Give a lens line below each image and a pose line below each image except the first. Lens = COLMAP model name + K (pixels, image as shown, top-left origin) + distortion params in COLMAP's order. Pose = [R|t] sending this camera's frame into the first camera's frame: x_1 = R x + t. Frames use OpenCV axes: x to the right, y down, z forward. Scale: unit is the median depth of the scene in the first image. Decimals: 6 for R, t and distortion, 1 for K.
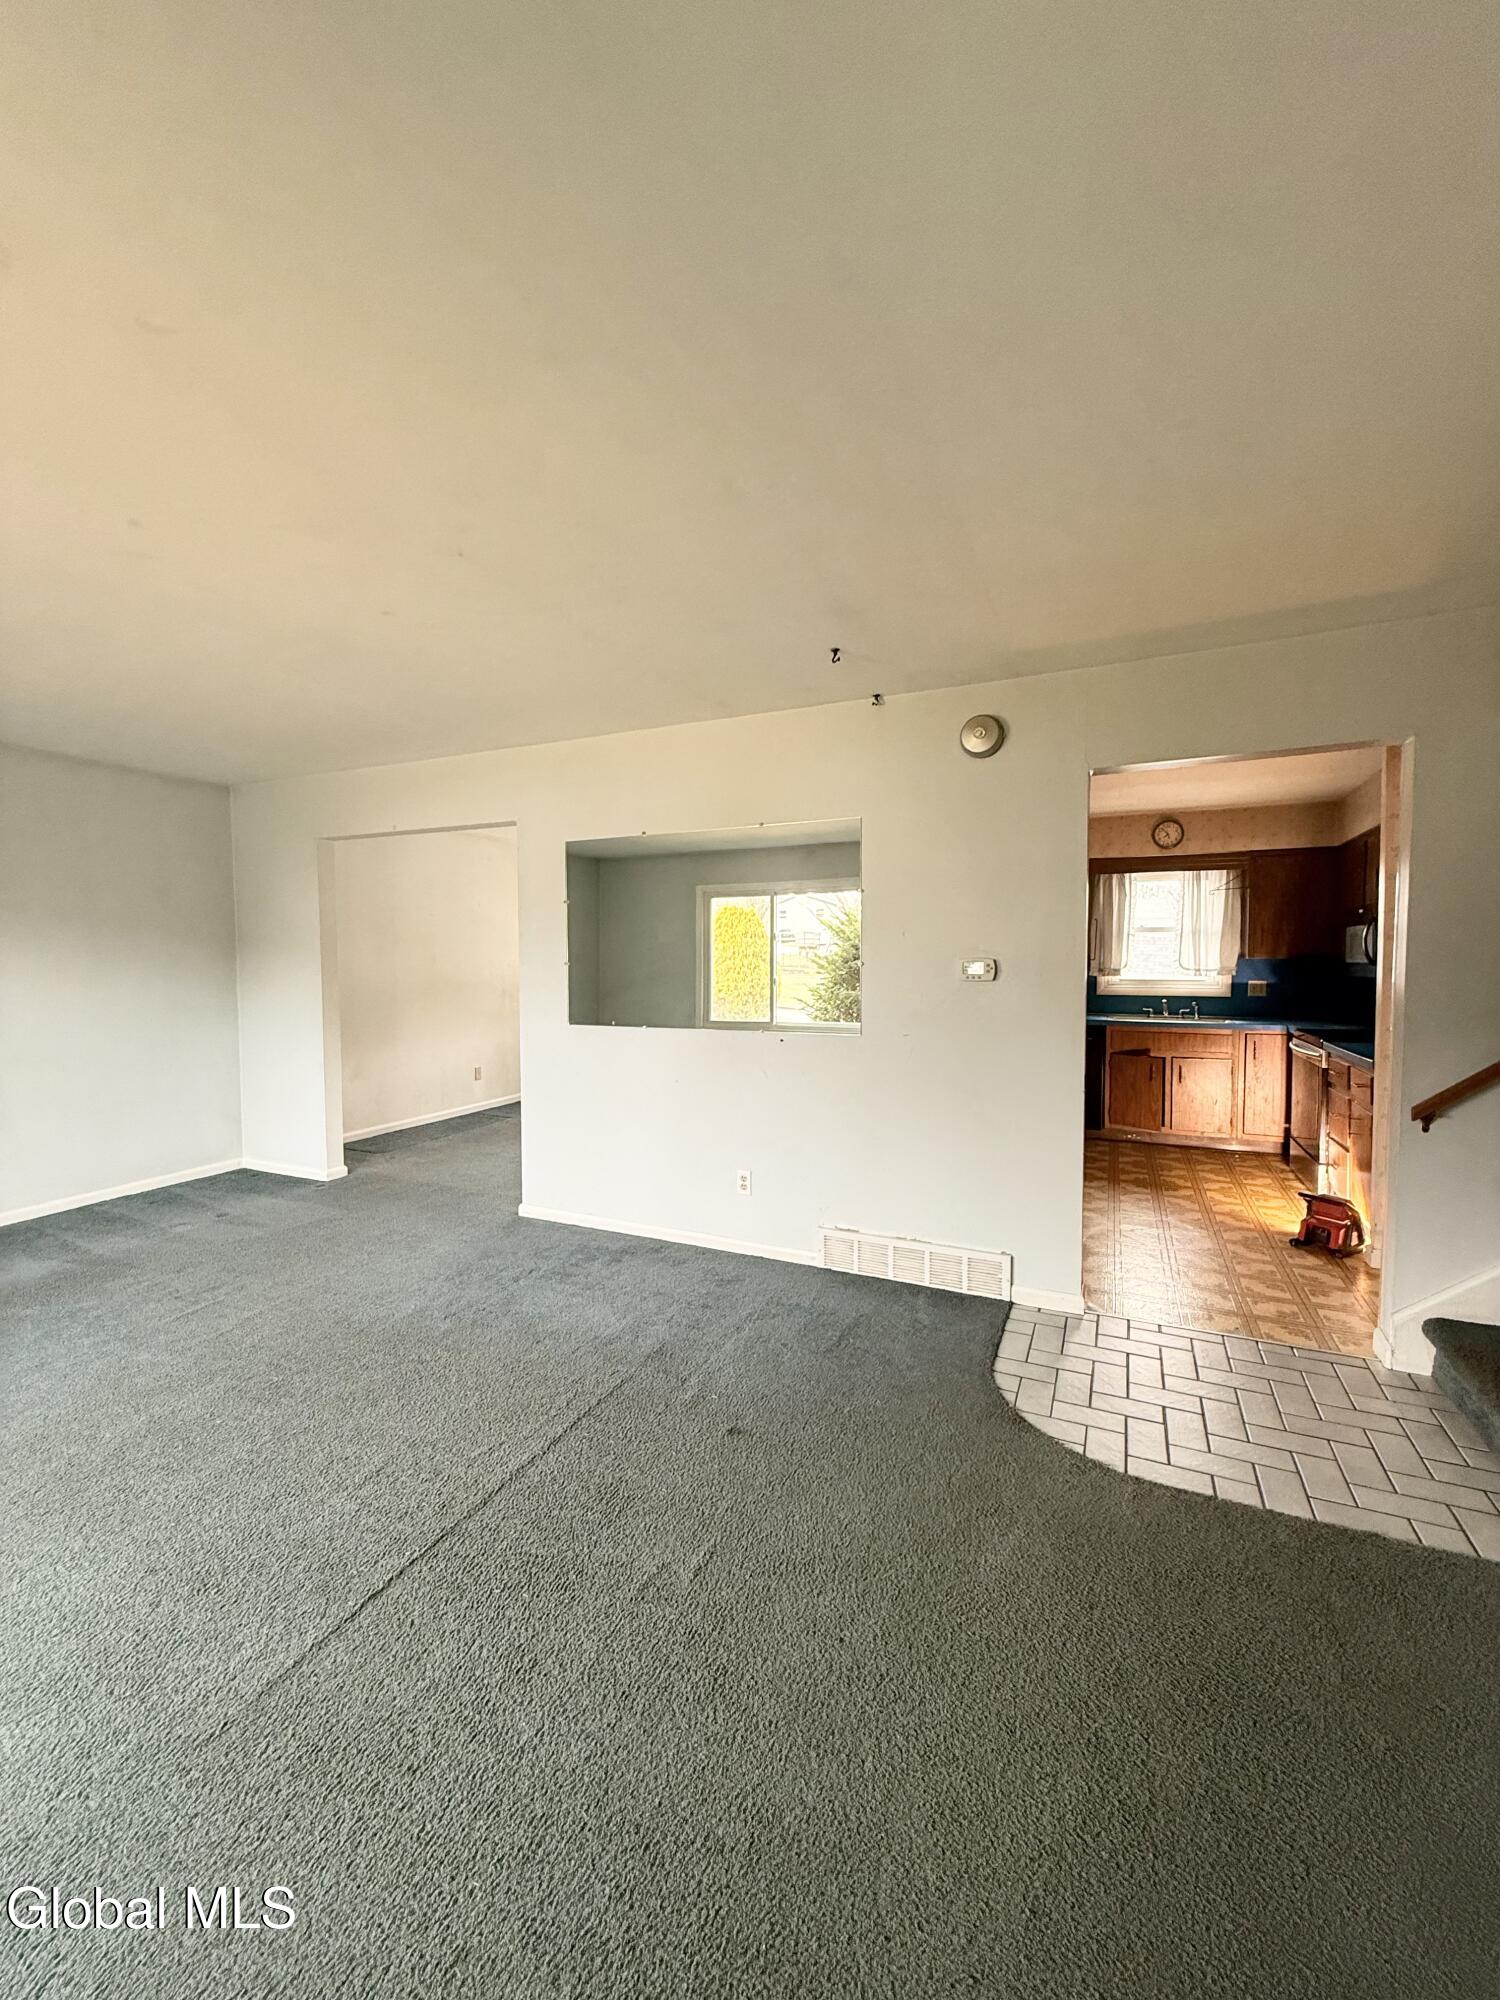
lens RADIAL K [[791.1, 0, 754.1], [0, 791.1, 1009.9], [0, 0, 1]] dist [-0.001908, -0.001150]
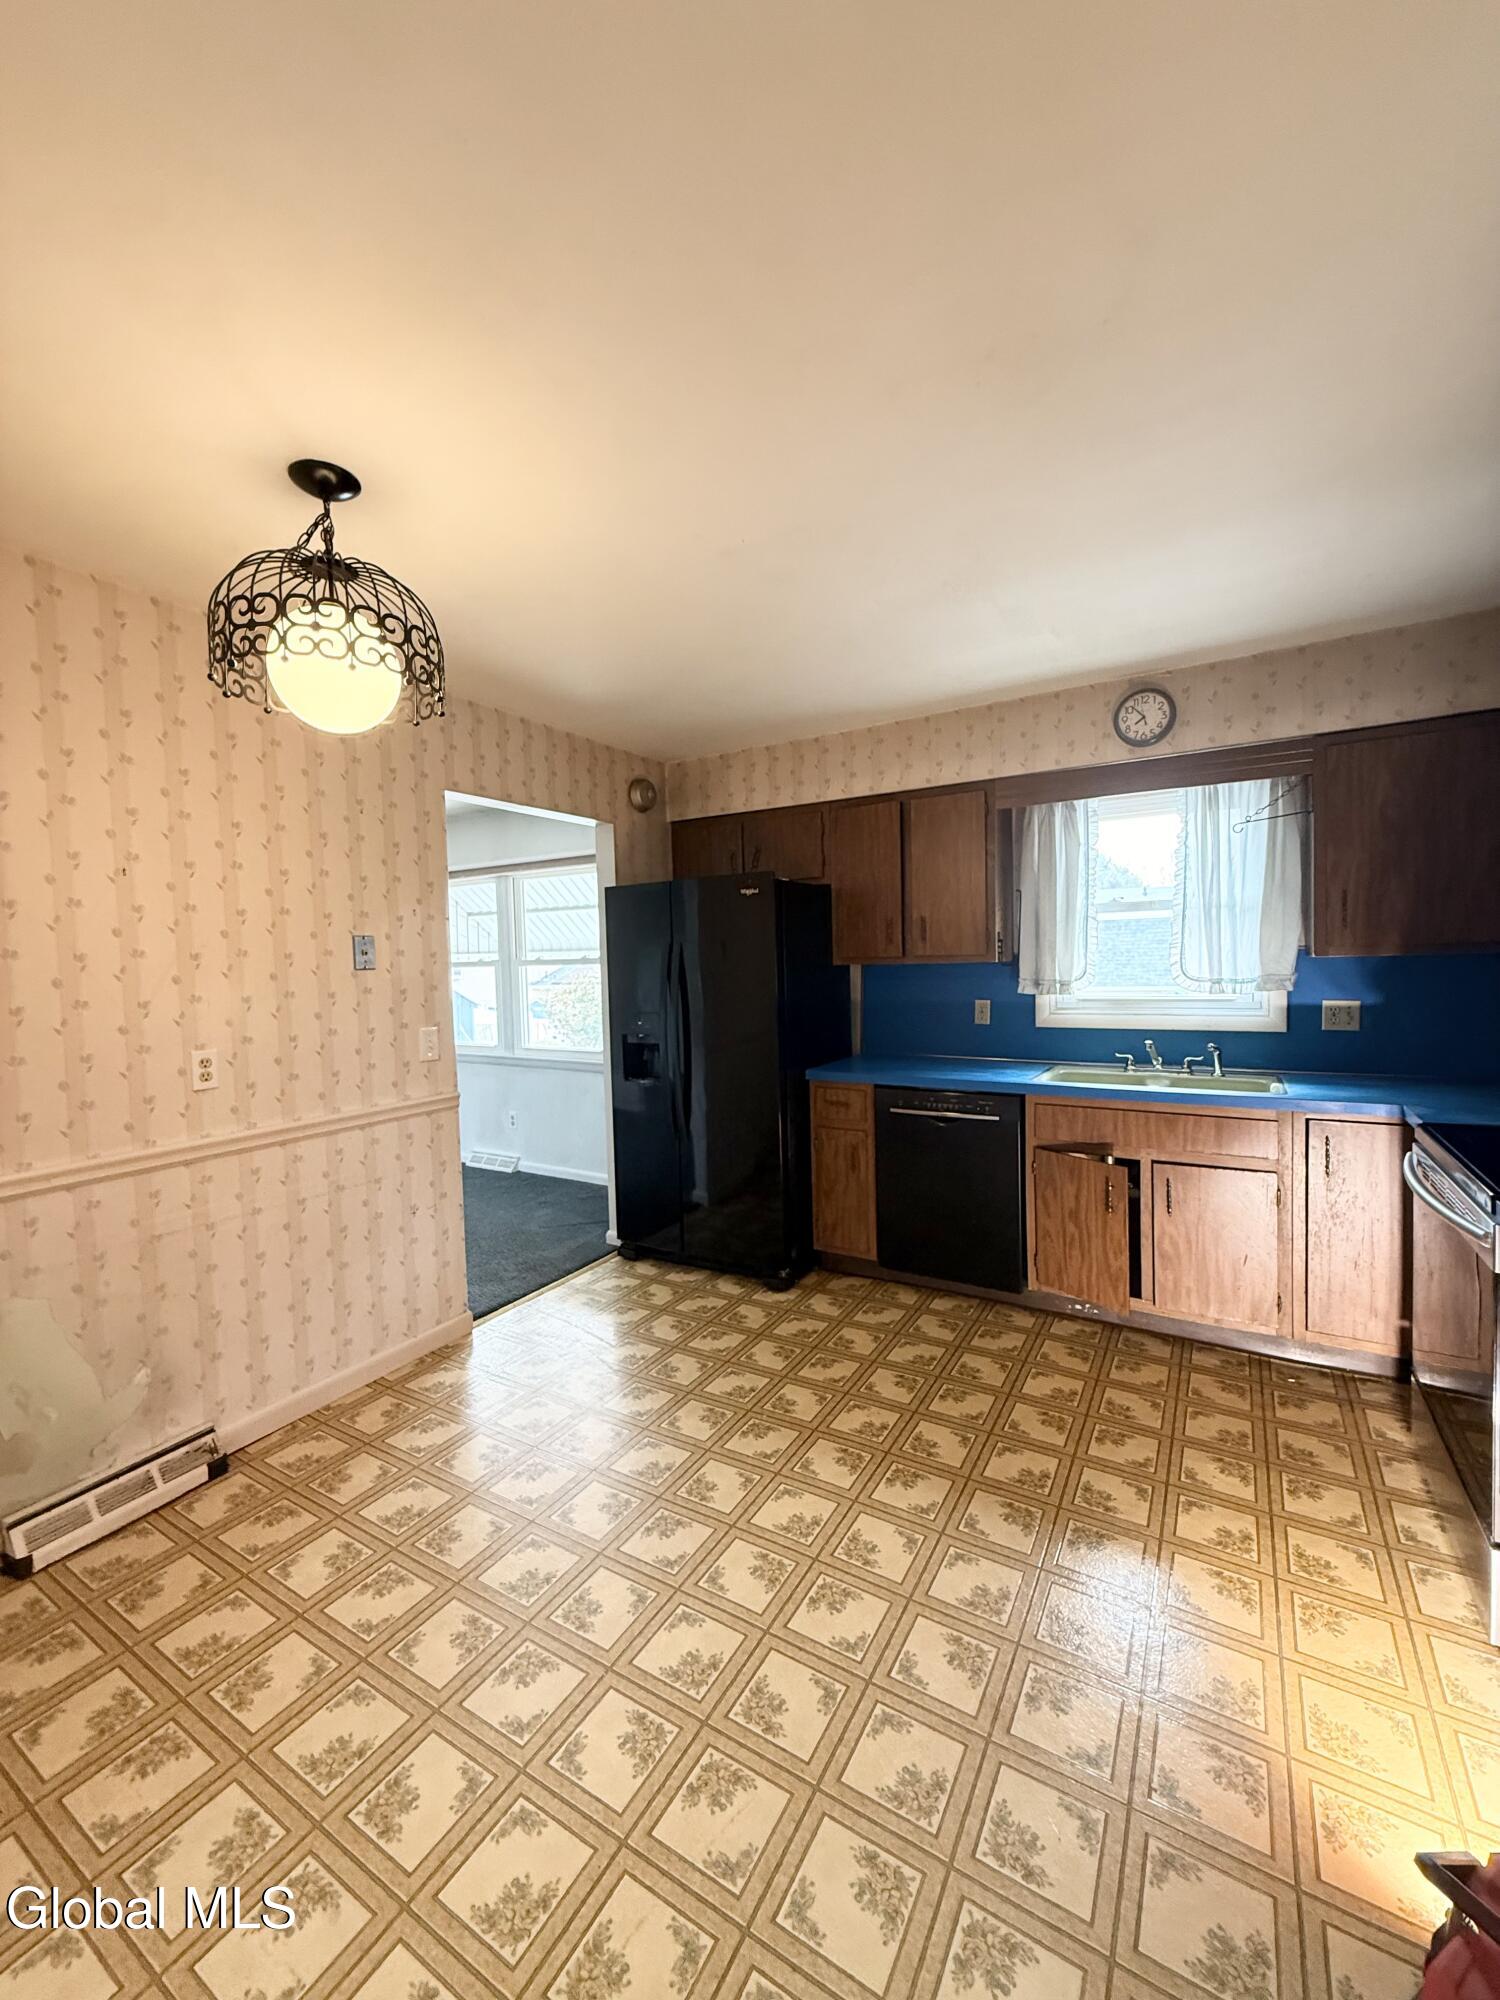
lens RADIAL K [[791.1, 0, 757.0], [0, 791.1, 993.3], [0, 0, 1]] dist [-0.001908, -0.001150]
pose [[0.993172, -0.015667, -0.115601, 0.510620], [0.014943, 0.999863, -0.007130, -0.067534], [0.115697, 0.005354, 0.993270, 0.716851]]
